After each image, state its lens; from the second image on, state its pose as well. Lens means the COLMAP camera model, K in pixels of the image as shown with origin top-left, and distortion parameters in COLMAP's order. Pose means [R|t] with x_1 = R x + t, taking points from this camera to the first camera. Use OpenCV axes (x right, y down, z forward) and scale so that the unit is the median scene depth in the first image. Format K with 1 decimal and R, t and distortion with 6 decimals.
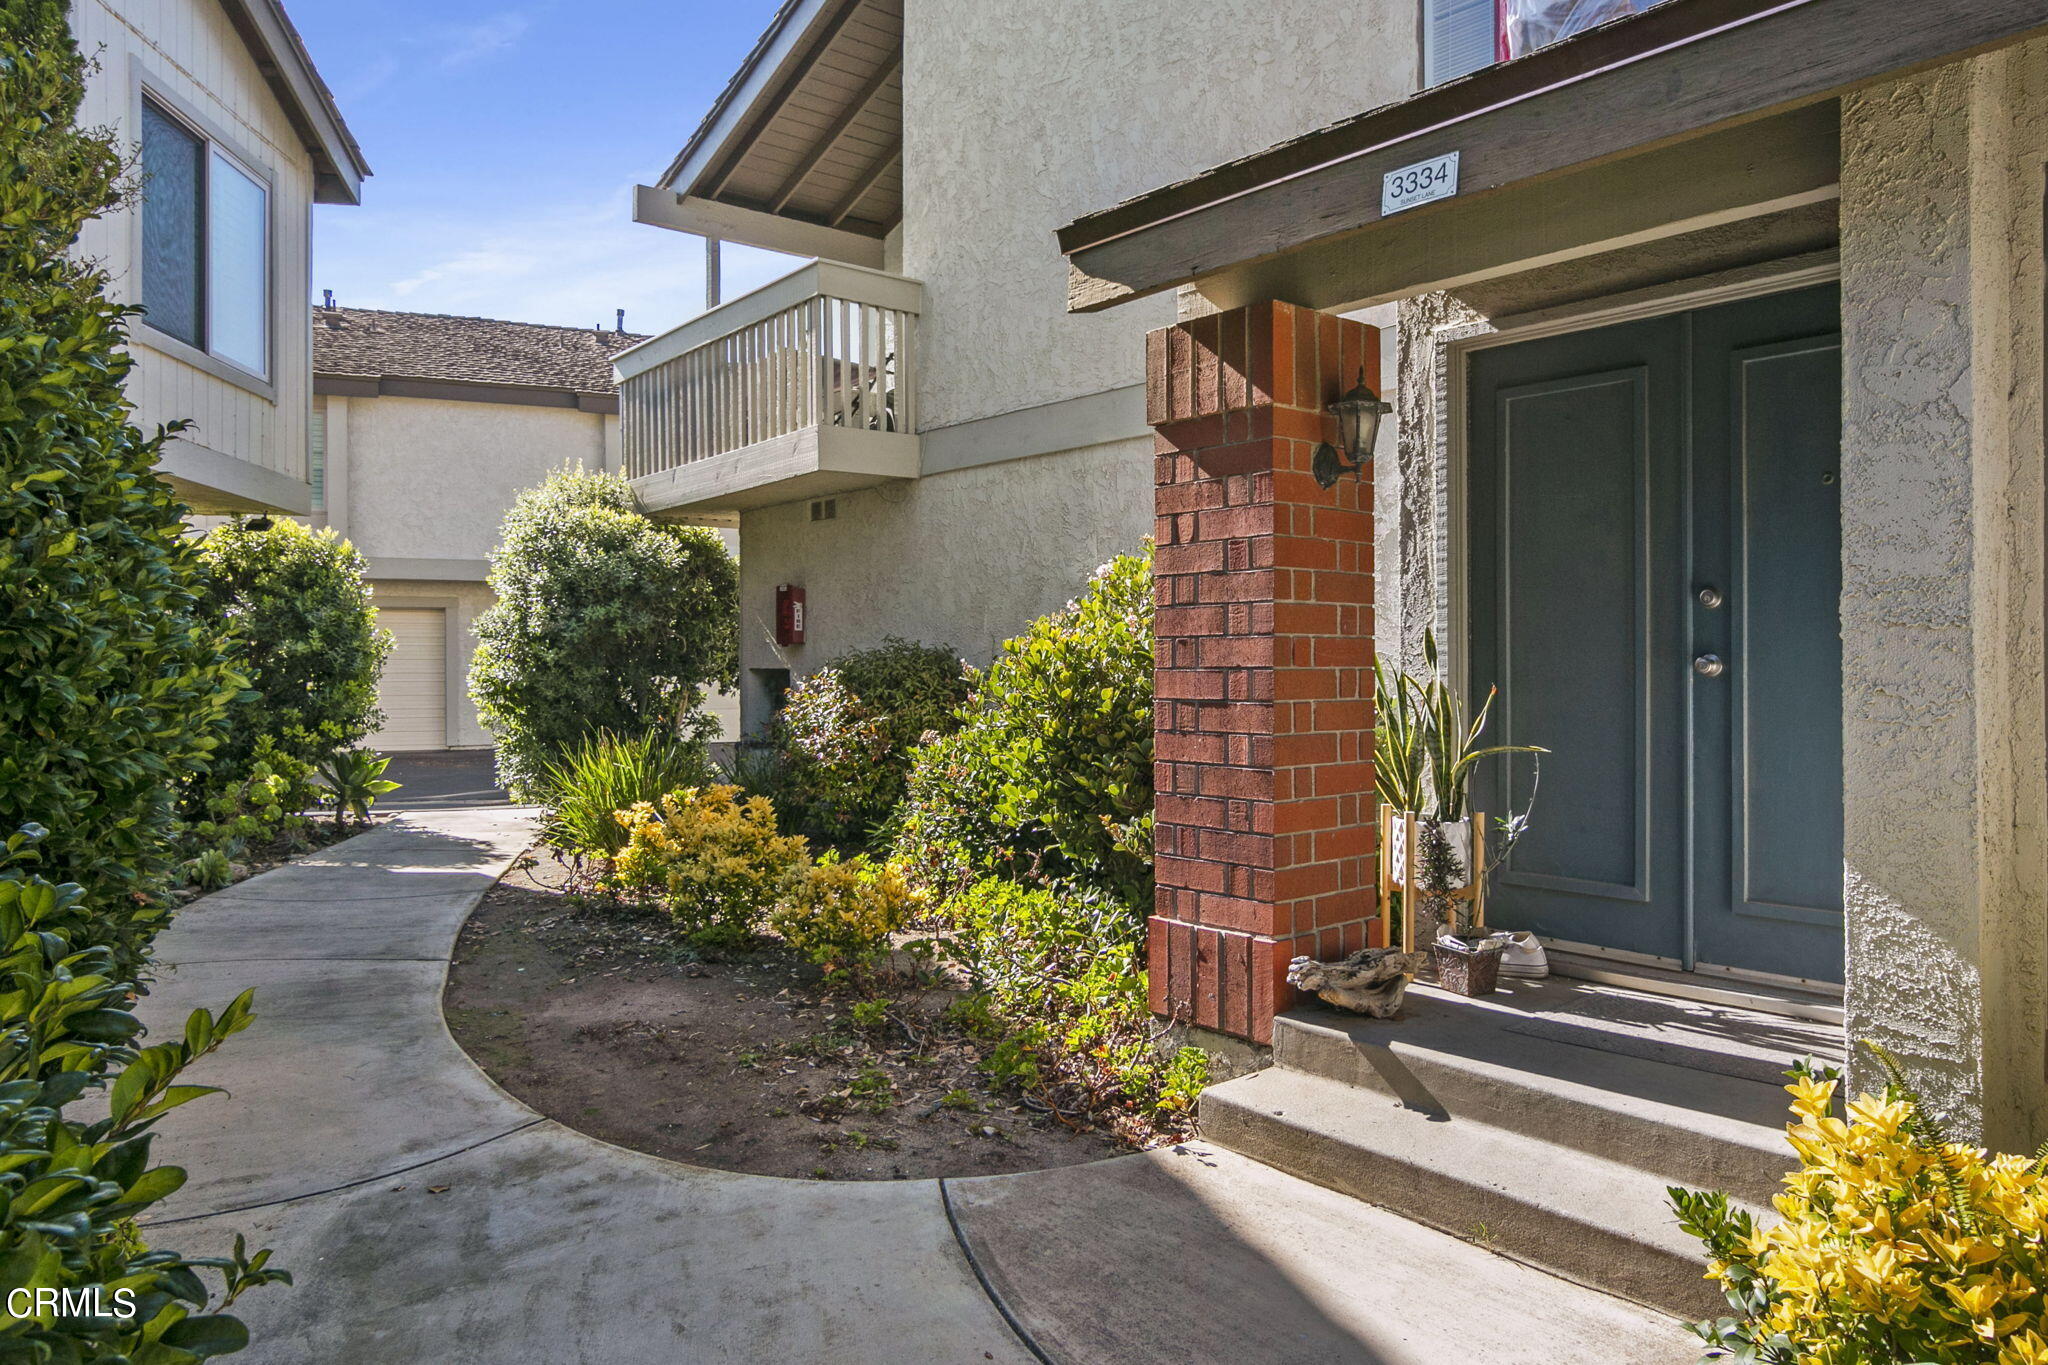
lens RADIAL K [[1340.1, 0, 977.8], [0, 1340.1, 645.5], [0, 0, 1]] dist [0.004689, 0.002198]
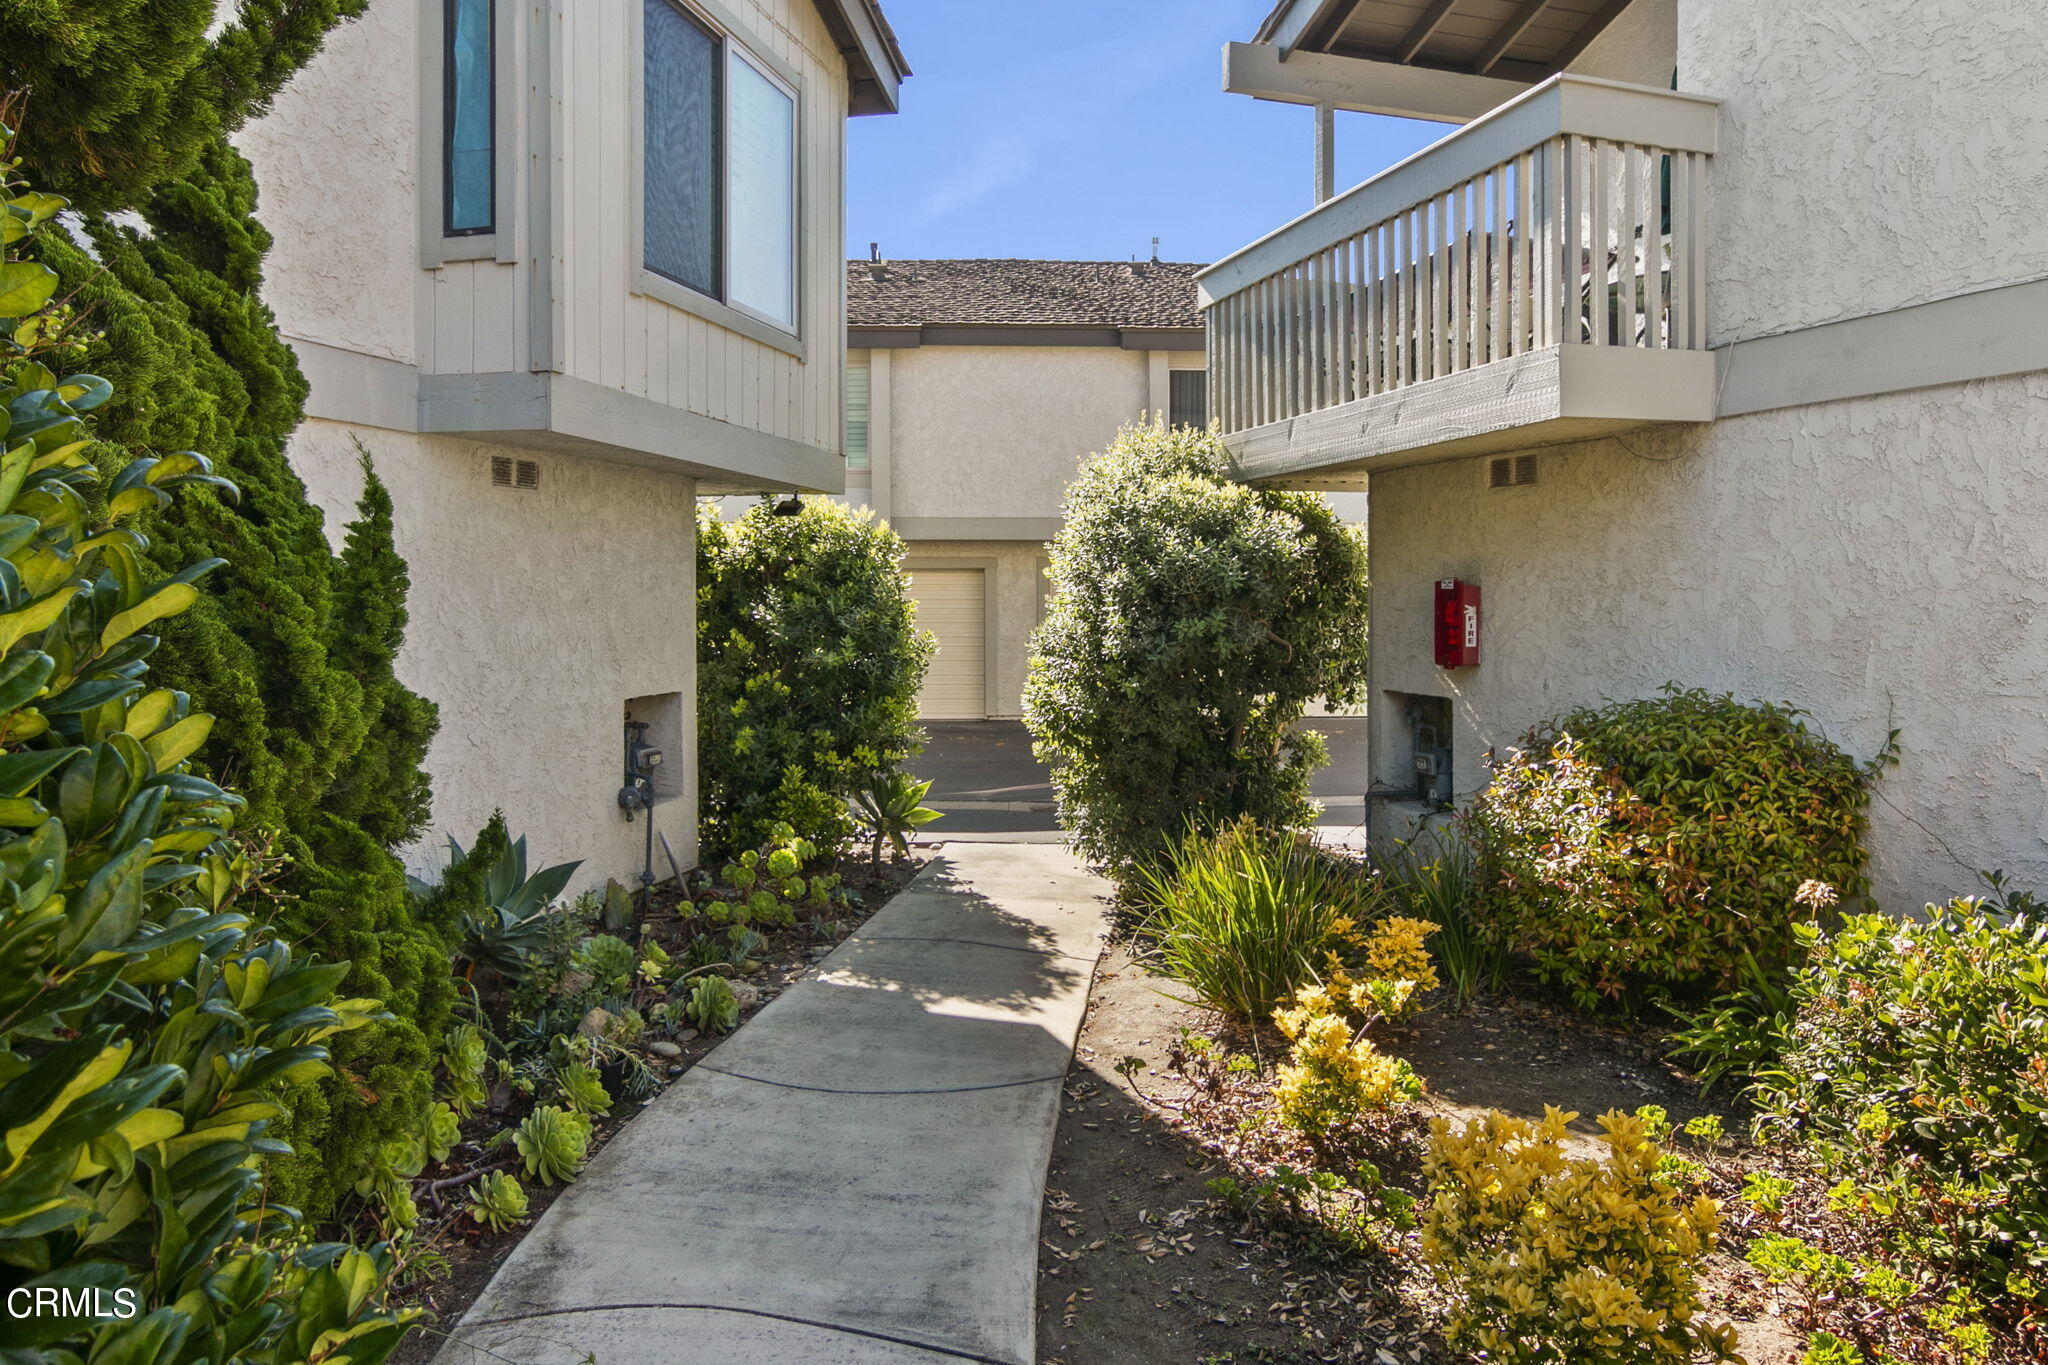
lens RADIAL K [[1340.1, 0, 977.8], [0, 1340.1, 645.5], [0, 0, 1]] dist [0.004689, 0.002198]
pose [[0.929485, 0.019635, -0.368336, -0.115157], [-0.001169, 0.998734, 0.050290, -0.046516], [0.368858, -0.046313, 0.928331, 0.261801]]
